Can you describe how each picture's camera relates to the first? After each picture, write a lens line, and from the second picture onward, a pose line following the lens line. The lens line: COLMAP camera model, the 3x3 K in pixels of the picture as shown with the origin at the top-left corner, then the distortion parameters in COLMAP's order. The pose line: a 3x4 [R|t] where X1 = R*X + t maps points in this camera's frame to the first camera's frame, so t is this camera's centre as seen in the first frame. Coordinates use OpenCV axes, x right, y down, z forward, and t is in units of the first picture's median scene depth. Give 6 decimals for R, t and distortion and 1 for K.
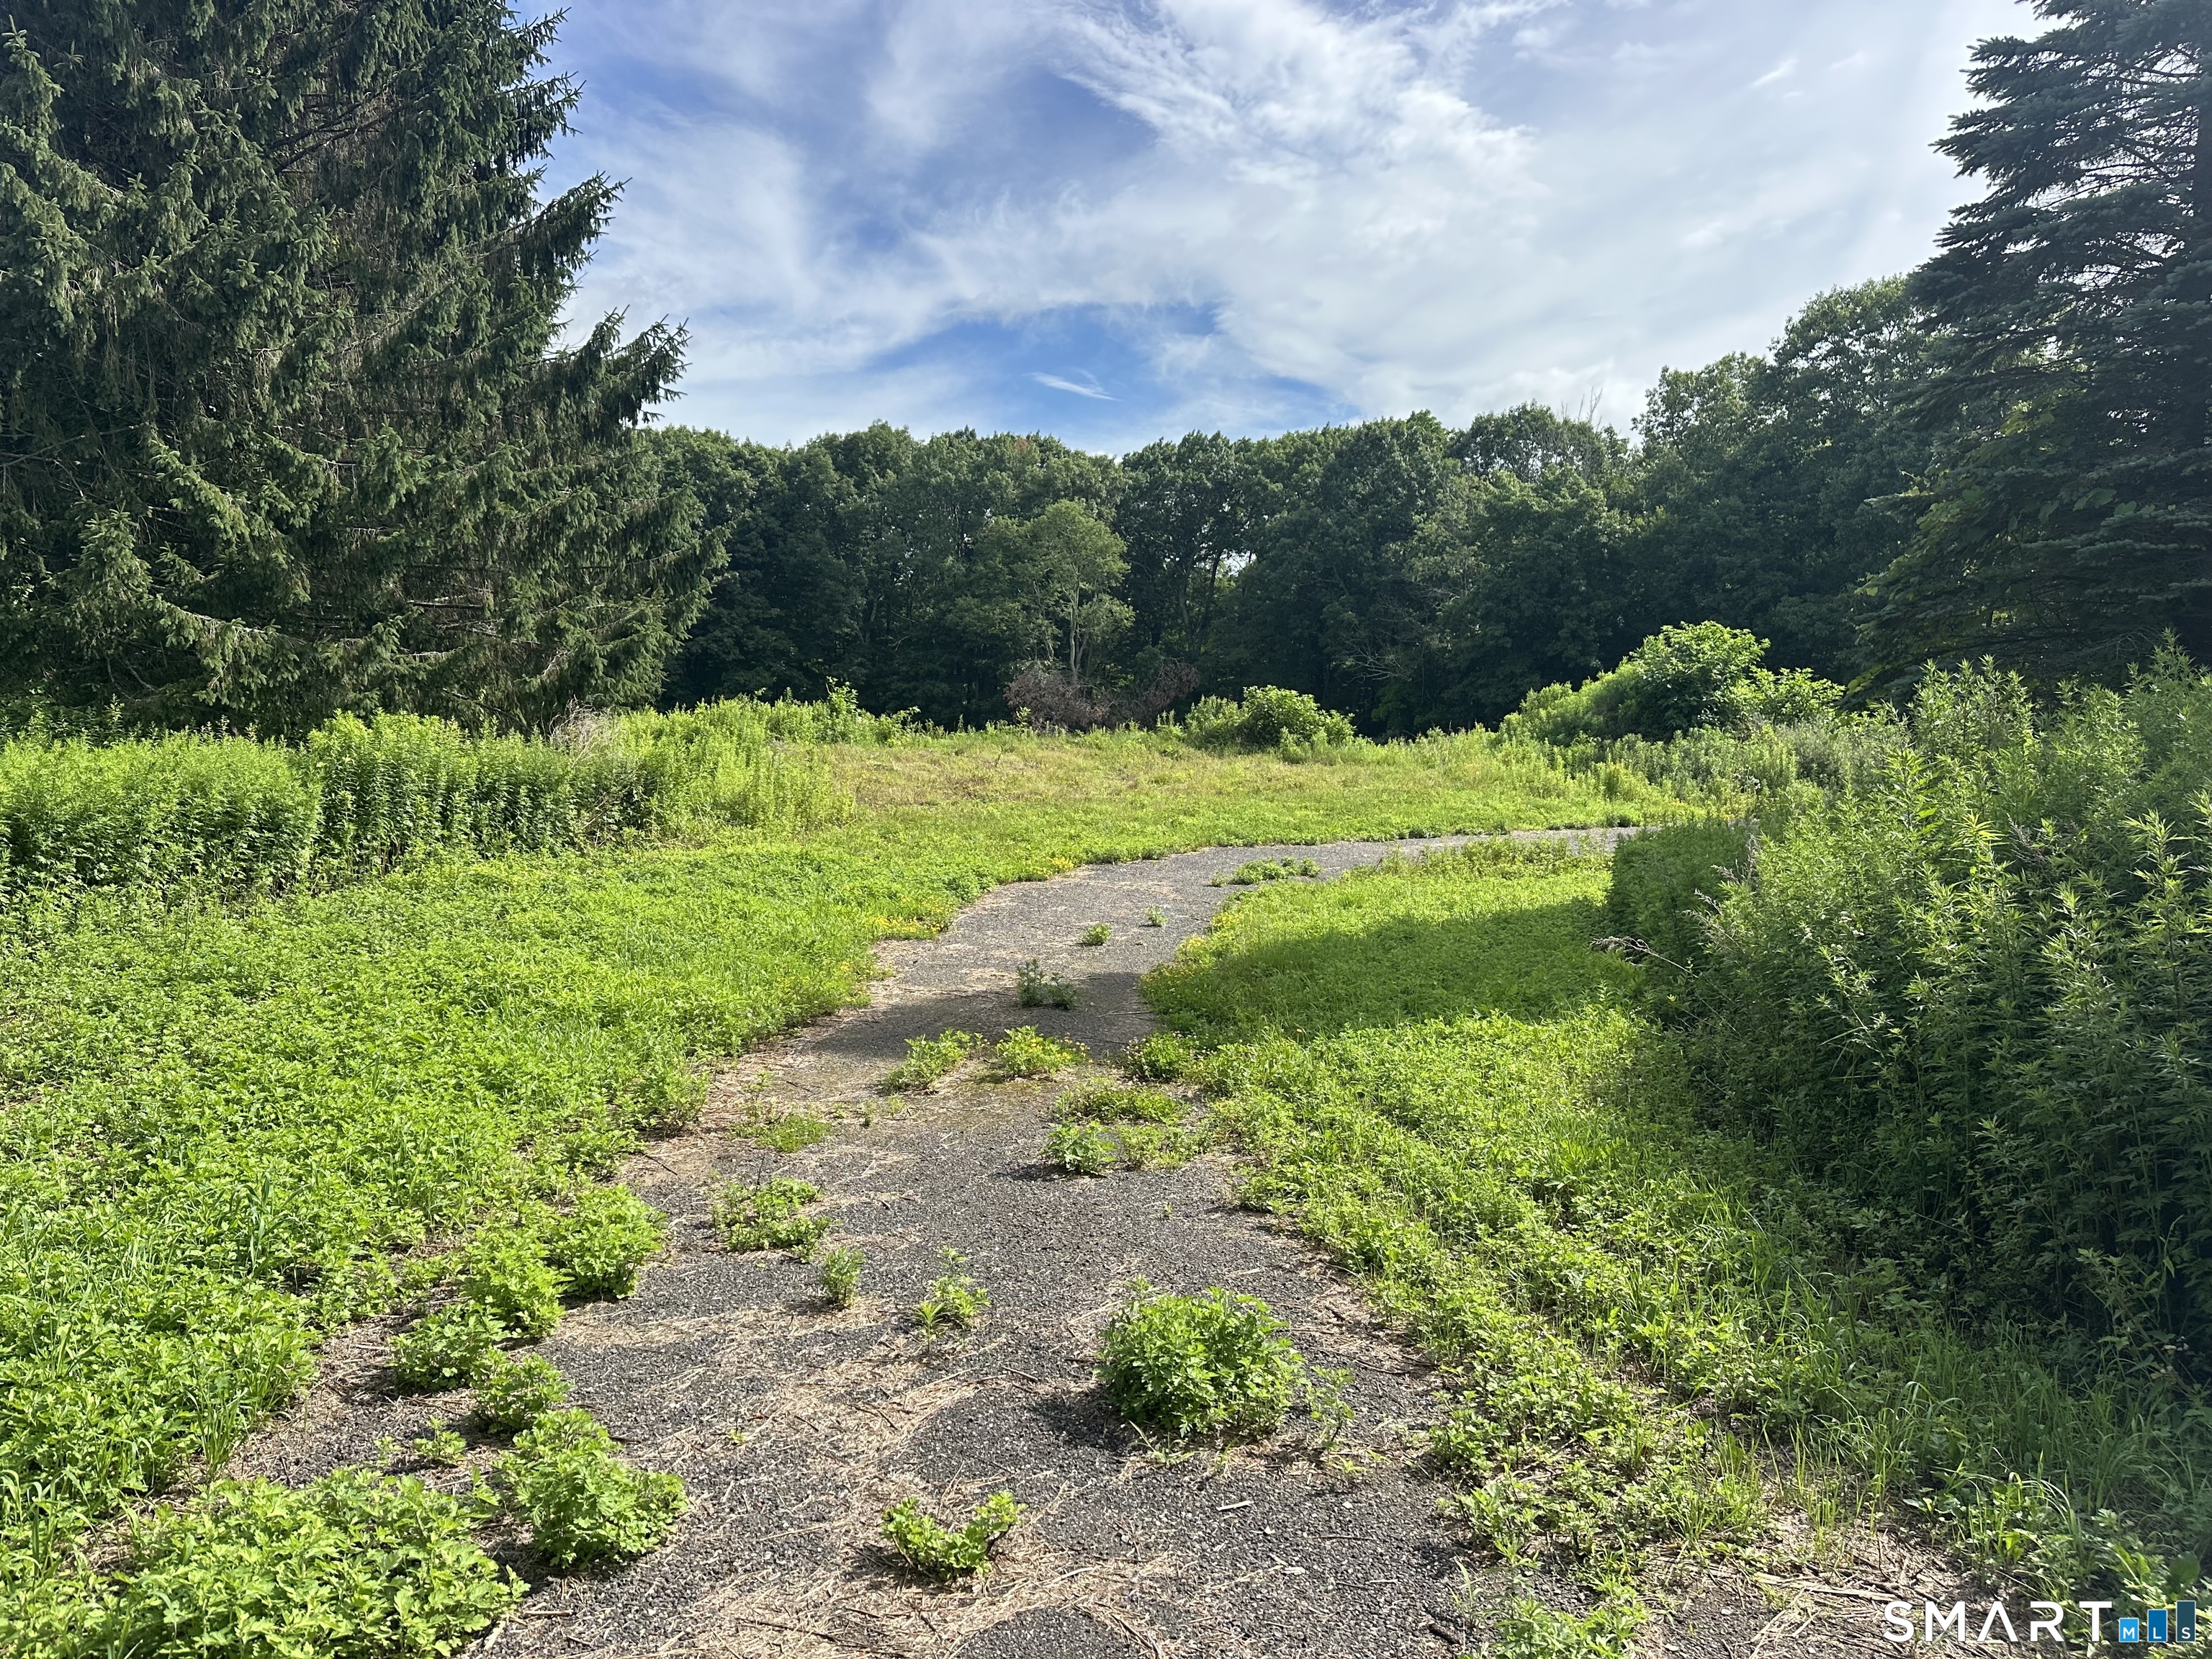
lens RADIAL K [[1528.3, 0, 1103.8], [0, 1528.3, 857.1], [0, 0, 1]] dist [0.107464, -0.142215]
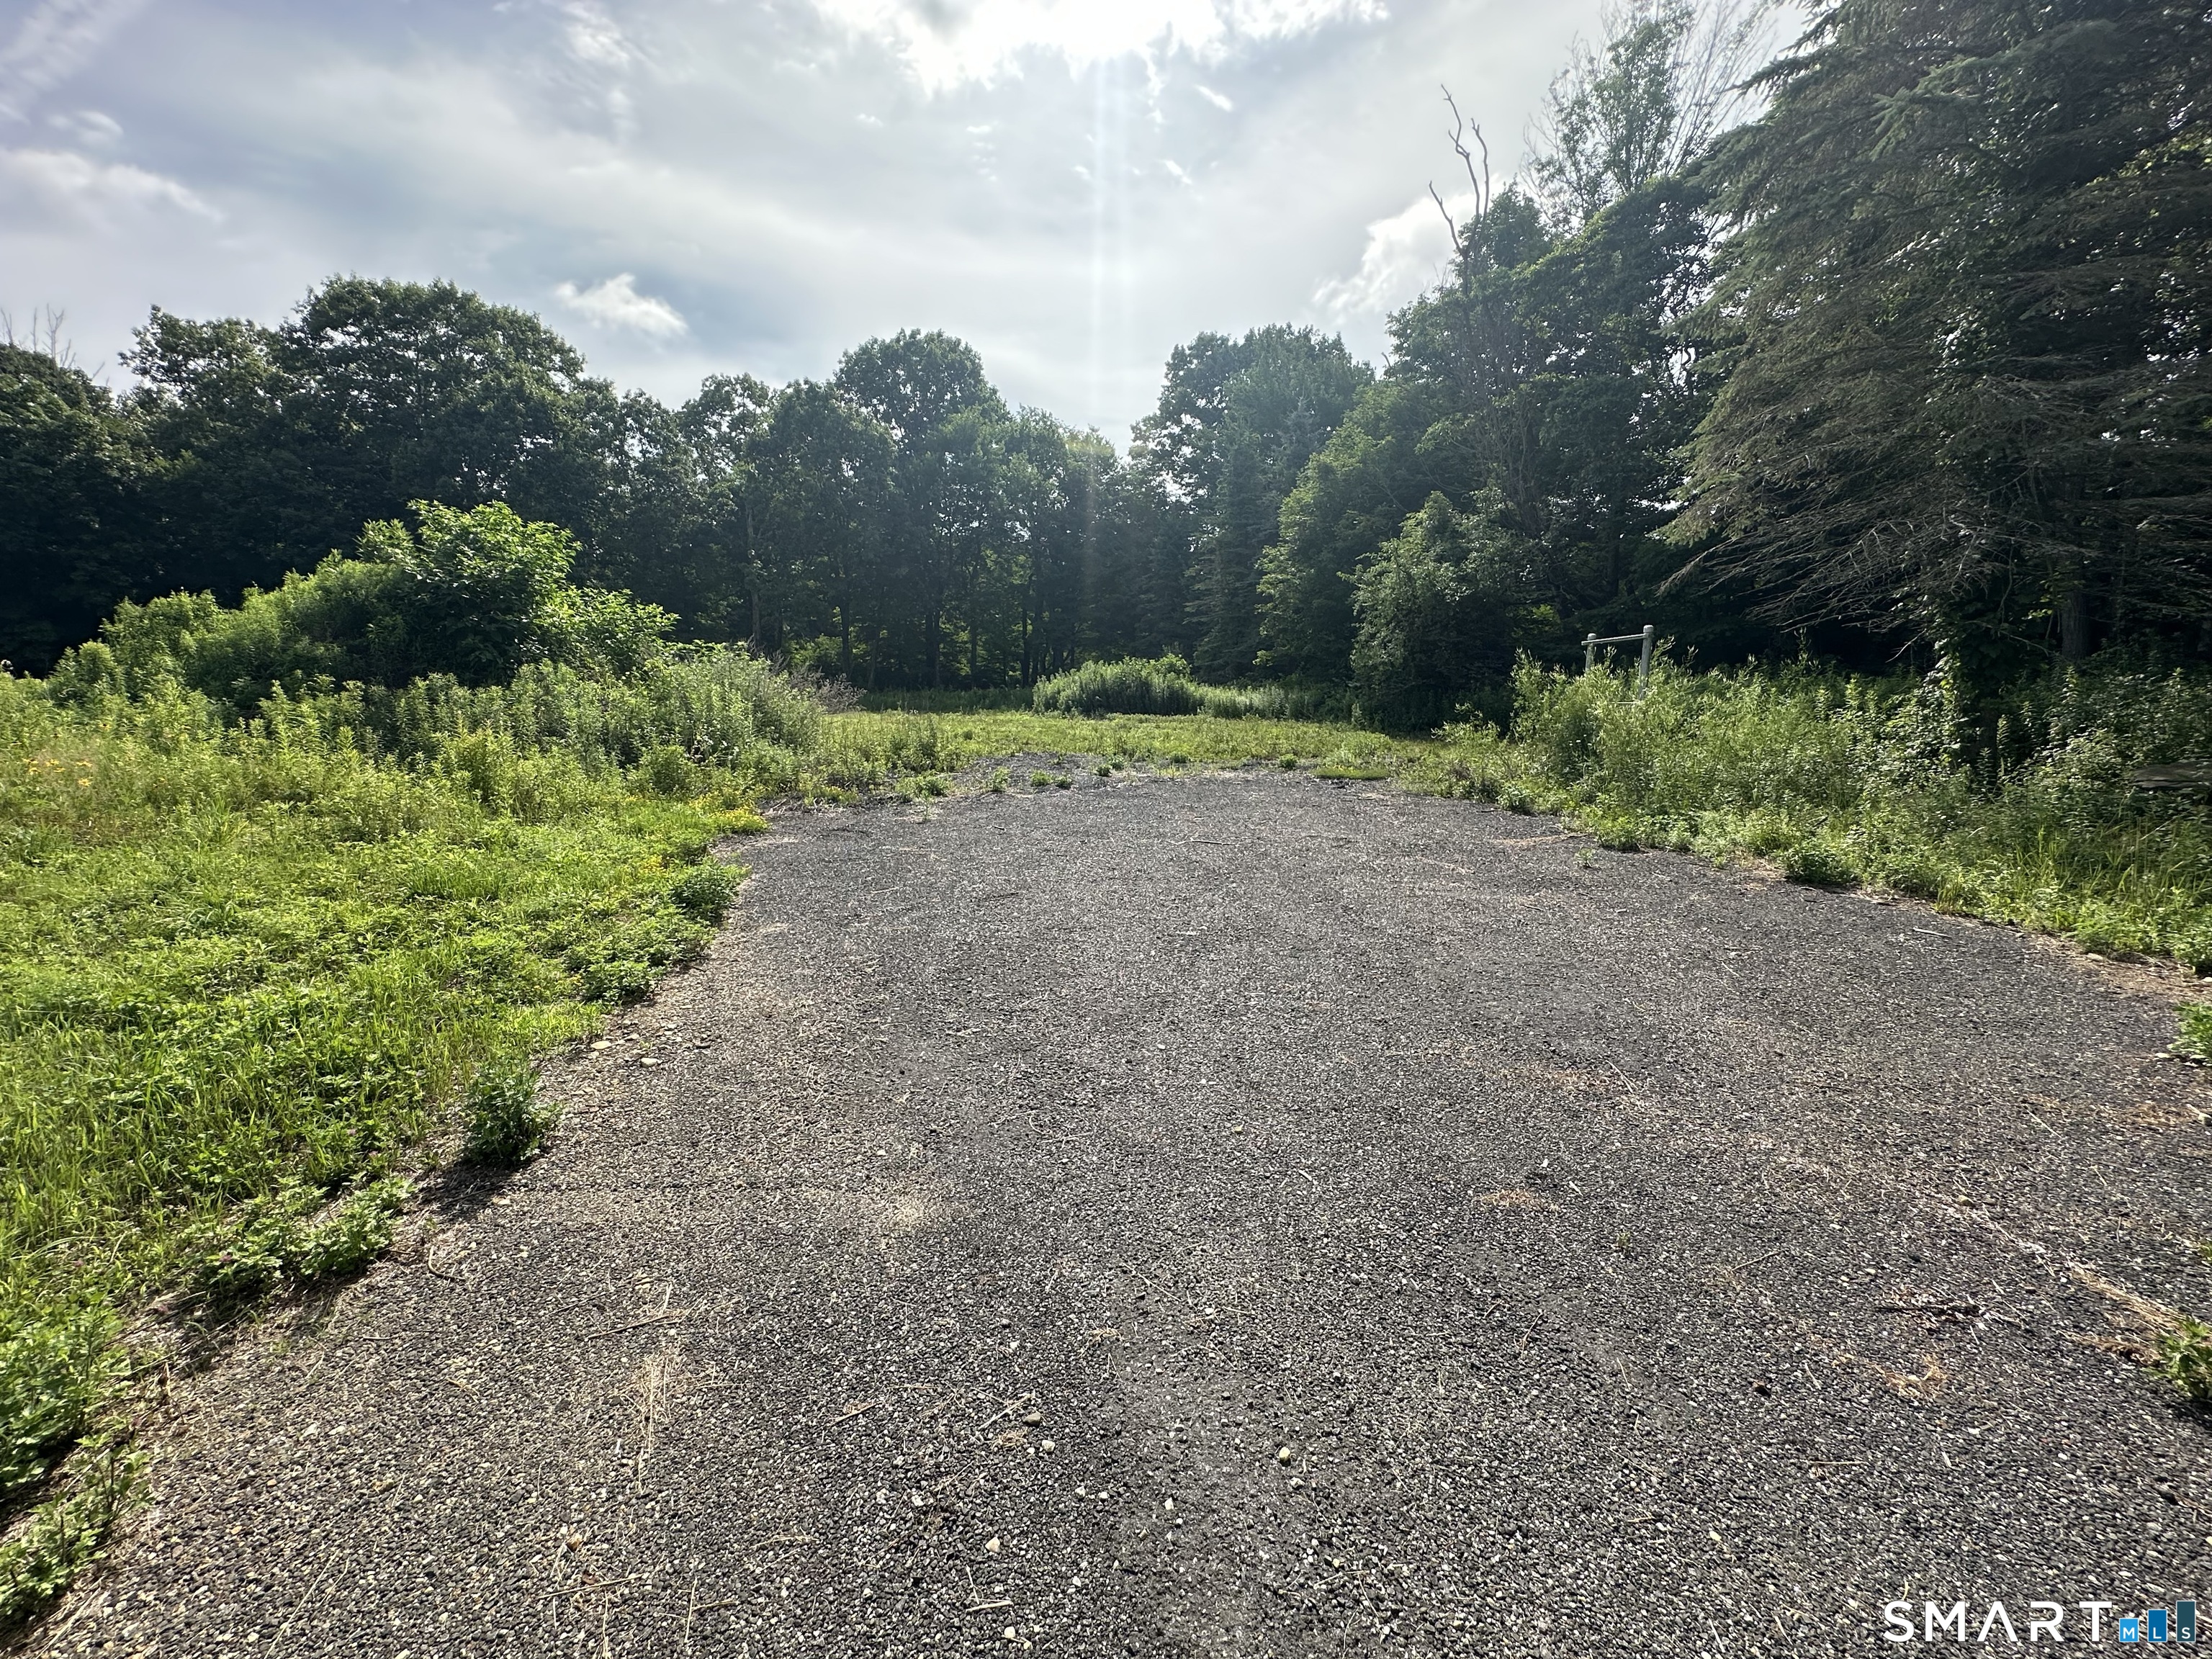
lens RADIAL K [[898.8, 0, 1106.6], [0, 898.8, 824.0], [0, 0, 1]] dist [0.002200, 0.000614]
pose [[0.414383, -0.158081, 0.896269, 0.053848], [0.090065, 0.987088, 0.132459, -0.017860], [-0.905635, 0.025834, 0.423270, 0.243312]]
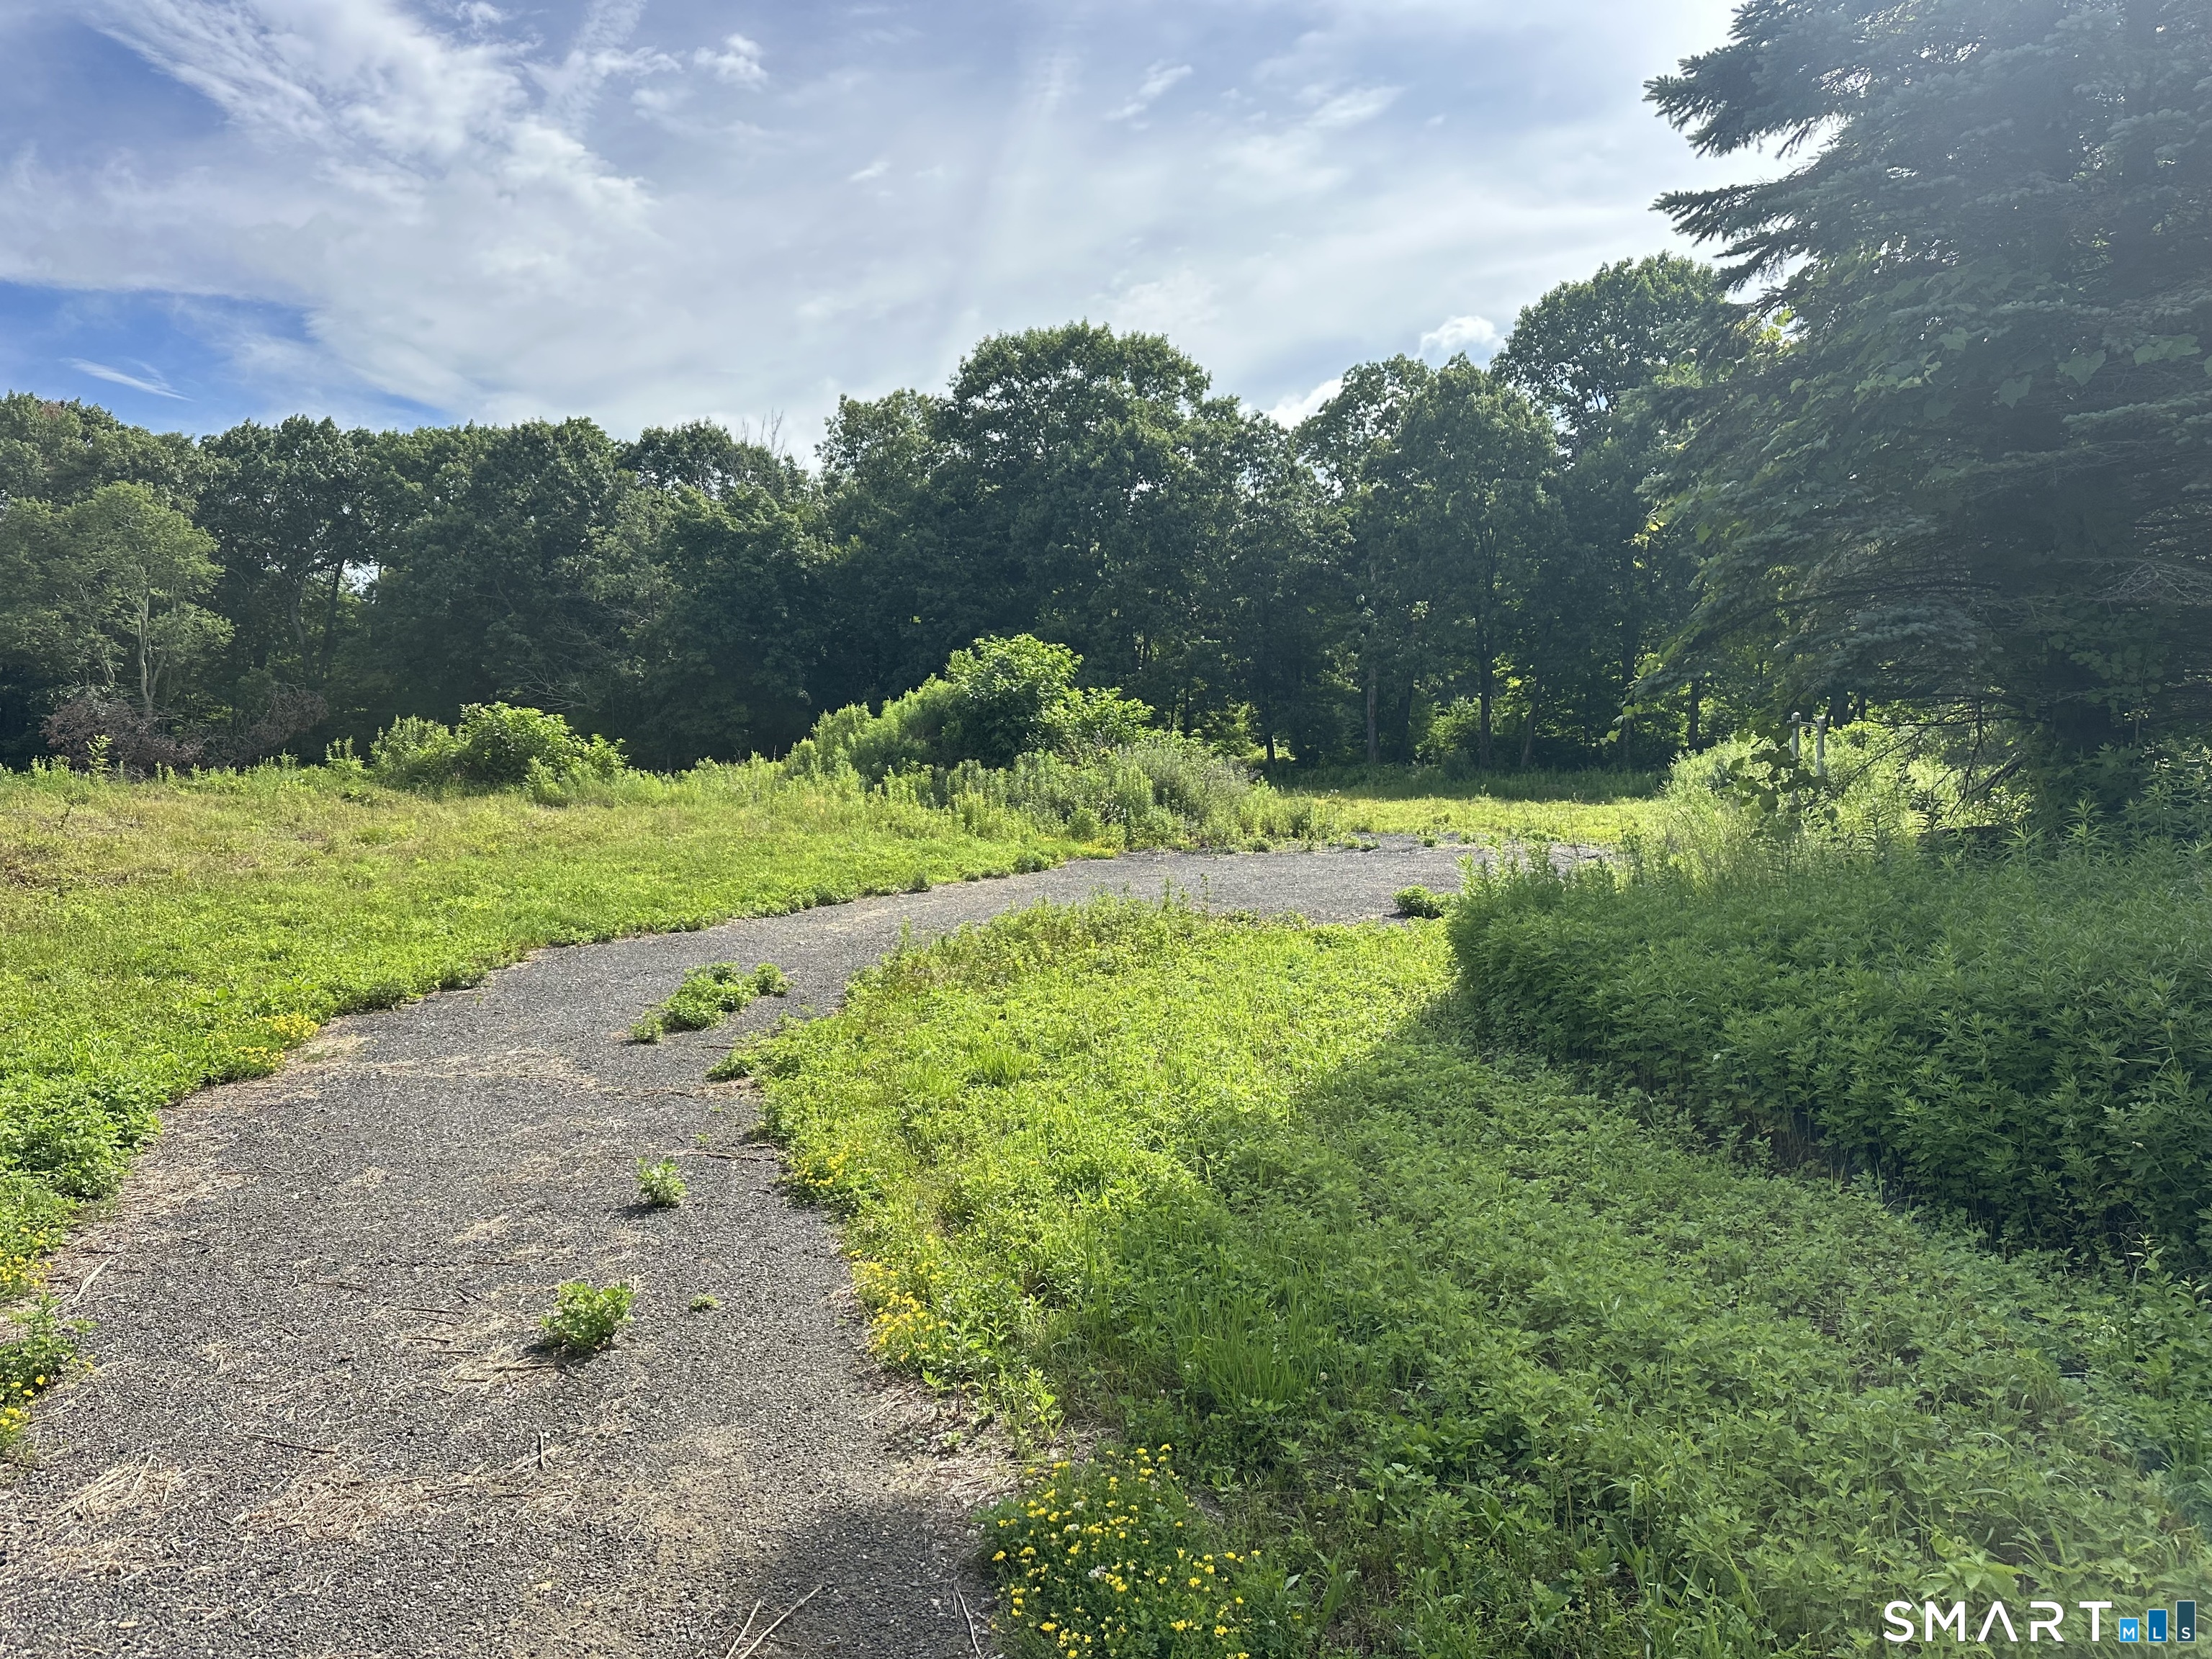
lens RADIAL K [[1528.3, 0, 1103.8], [0, 1528.3, 857.1], [0, 0, 1]] dist [0.107464, -0.142215]
pose [[0.860085, -0.051135, 0.507581, -0.010535], [0.063314, 0.997971, -0.006747, -0.005747], [-0.506206, 0.037940, 0.861577, 0.087586]]
